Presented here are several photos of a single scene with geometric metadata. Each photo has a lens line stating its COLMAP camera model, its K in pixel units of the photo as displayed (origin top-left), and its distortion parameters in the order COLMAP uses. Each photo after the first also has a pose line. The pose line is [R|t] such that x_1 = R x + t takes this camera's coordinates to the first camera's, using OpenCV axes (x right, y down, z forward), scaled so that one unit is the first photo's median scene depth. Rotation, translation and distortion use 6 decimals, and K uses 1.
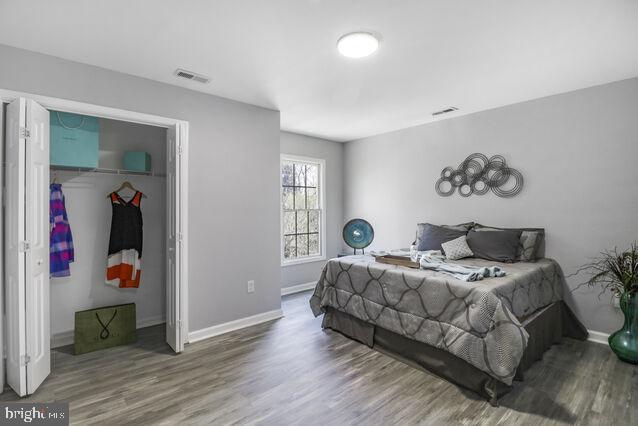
lens RADIAL K [[309.6, 0, 318.5], [0, 309.6, 207.9], [0, 0, 1]] dist [-0.009457, -0.002043]
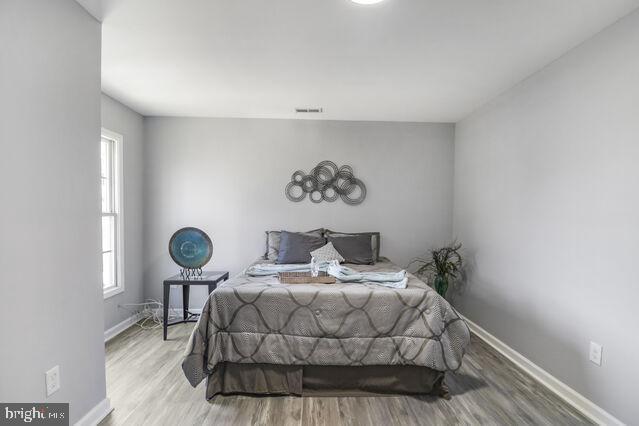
lens RADIAL K [[310.1, 0, 319.5], [0, 310.1, 218.1], [0, 0, 1]] dist [-0.009457, -0.002043]
pose [[0.622038, -0.003312, 0.782980, -0.379032], [-0.014116, 0.999781, 0.015444, -0.003462], [-0.782860, -0.020660, 0.621855, 0.464981]]
